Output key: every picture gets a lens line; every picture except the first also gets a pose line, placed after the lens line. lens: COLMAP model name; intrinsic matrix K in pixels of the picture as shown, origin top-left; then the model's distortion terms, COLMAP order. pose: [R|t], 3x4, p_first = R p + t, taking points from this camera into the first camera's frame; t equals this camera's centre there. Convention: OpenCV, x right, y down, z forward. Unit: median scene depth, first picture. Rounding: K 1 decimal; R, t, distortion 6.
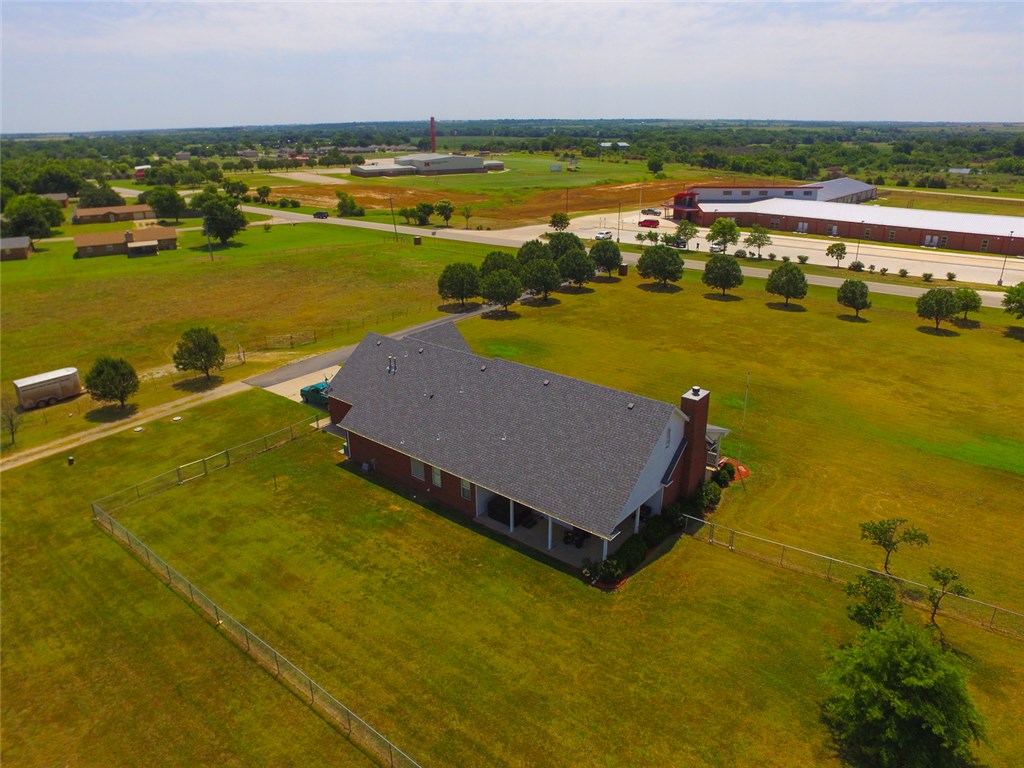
lens RADIAL K [[690.9, 0, 506.7], [0, 690.9, 372.5], [0, 0, 1]] dist [-0.129849, 0.095944]
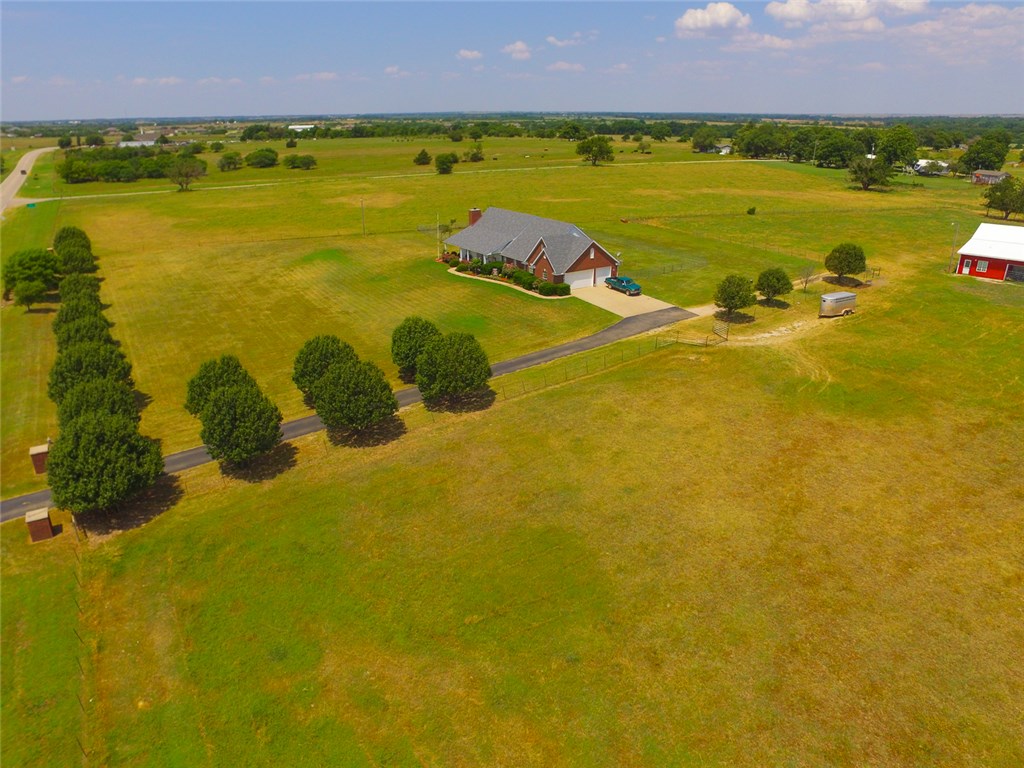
lens RADIAL K [[690.9, 0, 506.7], [0, 690.9, 372.5], [0, 0, 1]] dist [-0.129849, 0.095944]
pose [[-0.955287, -0.090027, 0.281641, -0.411783], [0.118073, 0.757128, 0.642508, -0.745235], [-0.271081, 0.647034, -0.712645, 2.032499]]
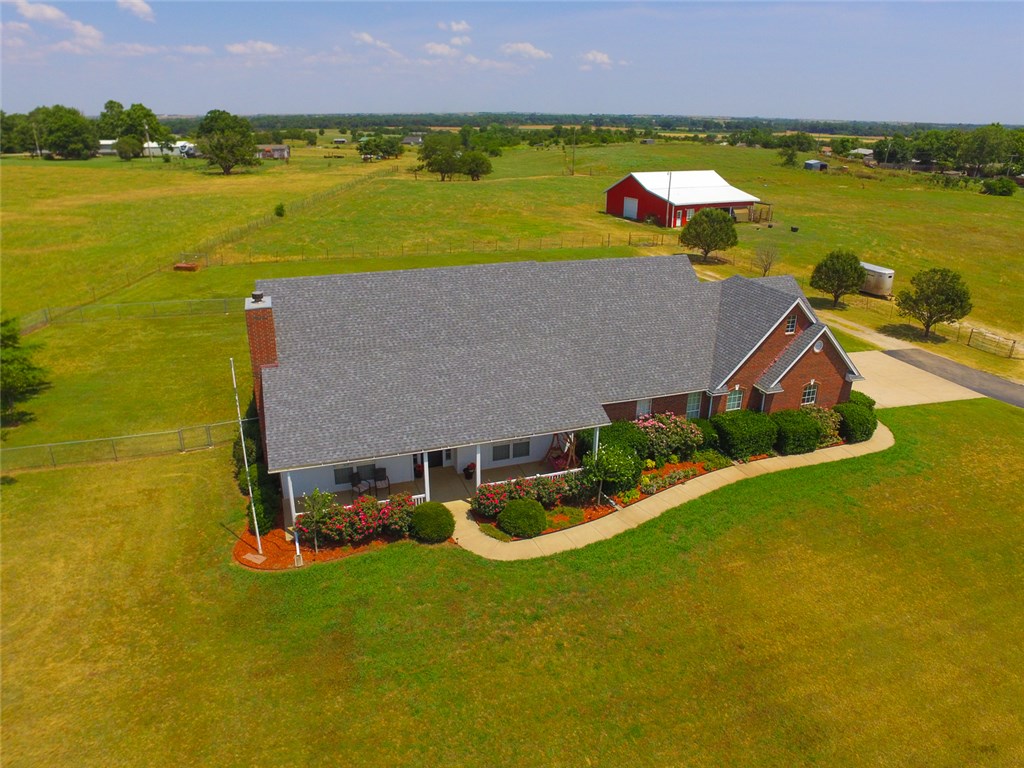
lens RADIAL K [[690.9, 0, 506.7], [0, 690.9, 372.5], [0, 0, 1]] dist [-0.129849, 0.095944]
pose [[-0.525387, 0.307977, -0.793170, 0.429199], [-0.297377, 0.806943, 0.510304, -0.202386], [0.797205, 0.503978, -0.332373, 0.886141]]
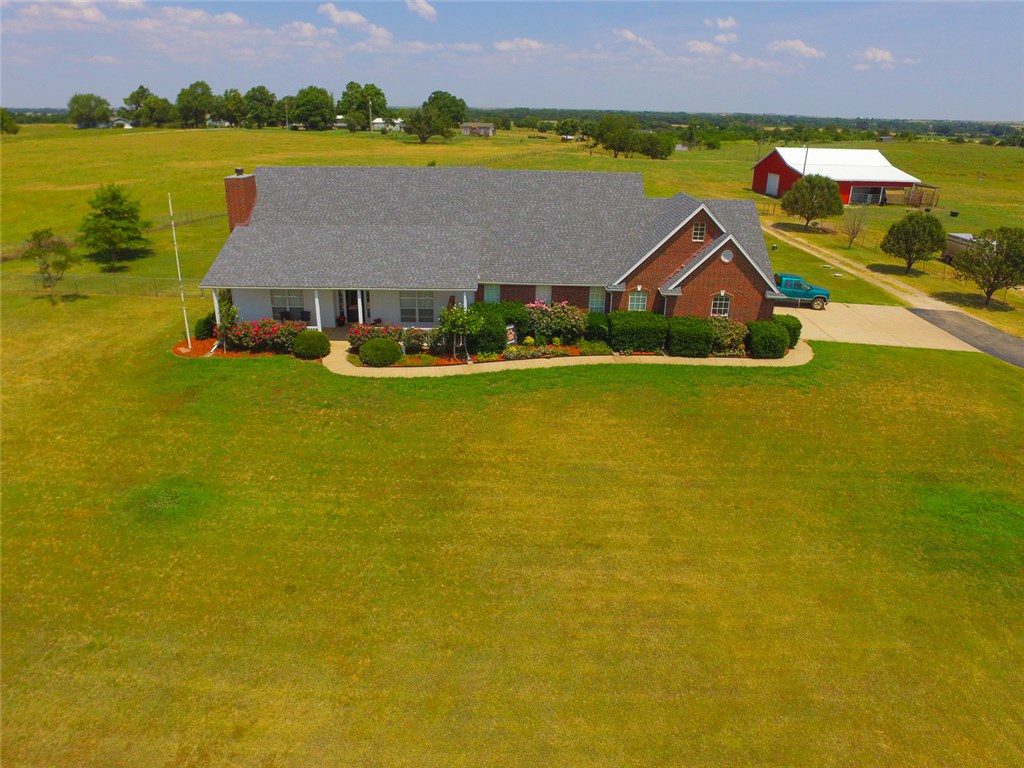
lens RADIAL K [[690.9, 0, 506.7], [0, 690.9, 372.5], [0, 0, 1]] dist [-0.129849, 0.095944]
pose [[-0.783182, 0.223785, -0.580126, 0.349407], [-0.221833, 0.771034, 0.596907, -0.230020], [0.580876, 0.596177, -0.554217, 1.125272]]
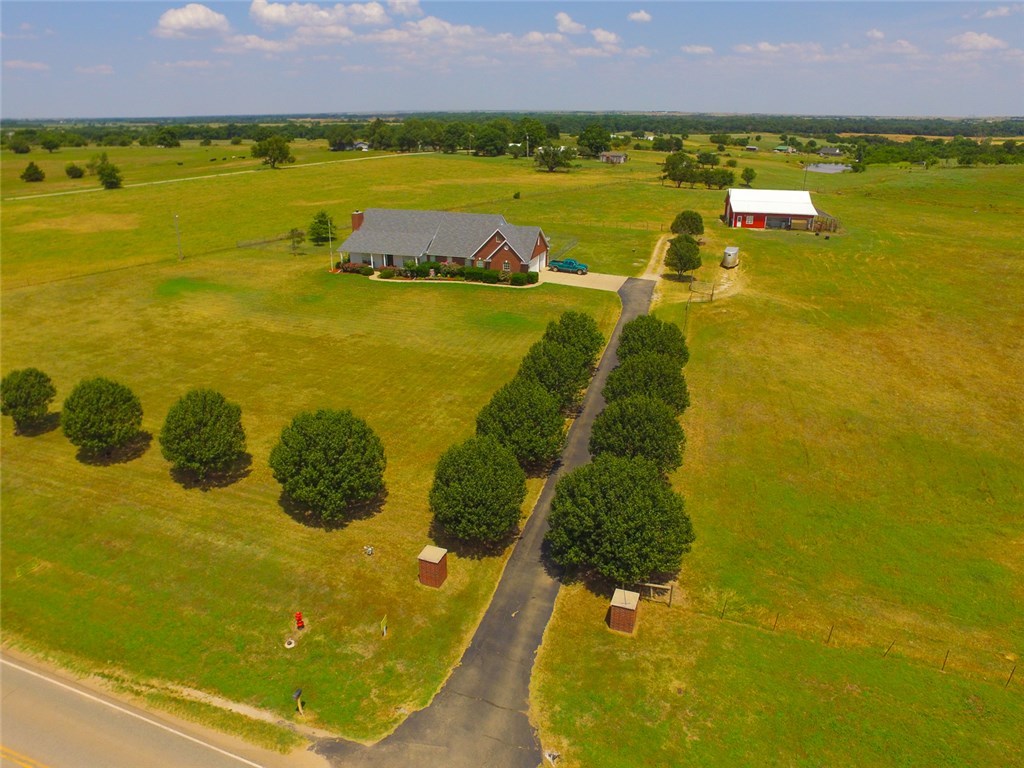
lens RADIAL K [[690.9, 0, 506.7], [0, 690.9, 372.5], [0, 0, 1]] dist [-0.129849, 0.095944]
pose [[-0.940387, 0.132121, -0.313395, 0.380039], [-0.108475, 0.756823, 0.644556, -0.731091], [0.322344, 0.640128, -0.697374, 2.008334]]
